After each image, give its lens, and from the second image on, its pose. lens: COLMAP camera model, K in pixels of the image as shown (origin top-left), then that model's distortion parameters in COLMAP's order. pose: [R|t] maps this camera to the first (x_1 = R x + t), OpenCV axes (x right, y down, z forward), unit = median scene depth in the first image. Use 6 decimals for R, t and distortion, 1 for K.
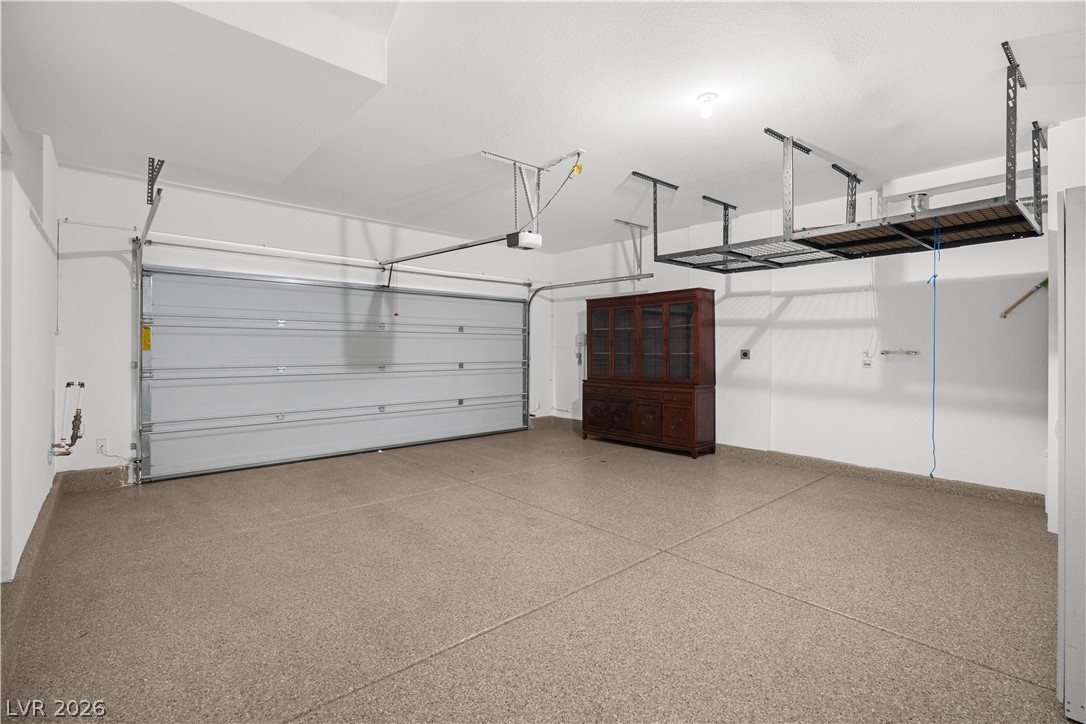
lens RADIAL K [[497.7, 0, 542.5], [0, 497.7, 351.2], [0, 0, 1]] dist [-0.000579, 0.002289]
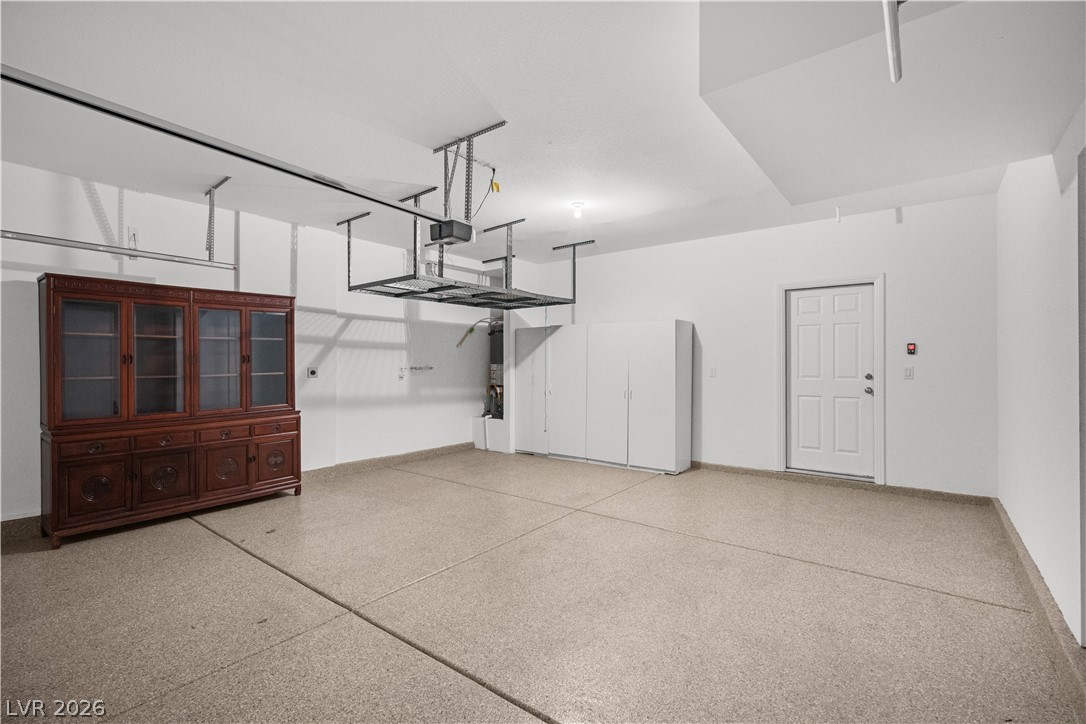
lens RADIAL K [[497.7, 0, 542.5], [0, 497.7, 363.1], [0, 0, 1]] dist [-0.000579, 0.002289]
pose [[-0.191653, -0.006075, 0.981444, -0.675716], [0.006588, 0.999950, 0.007476, -0.017611], [-0.981441, 0.007899, -0.191604, 0.816681]]
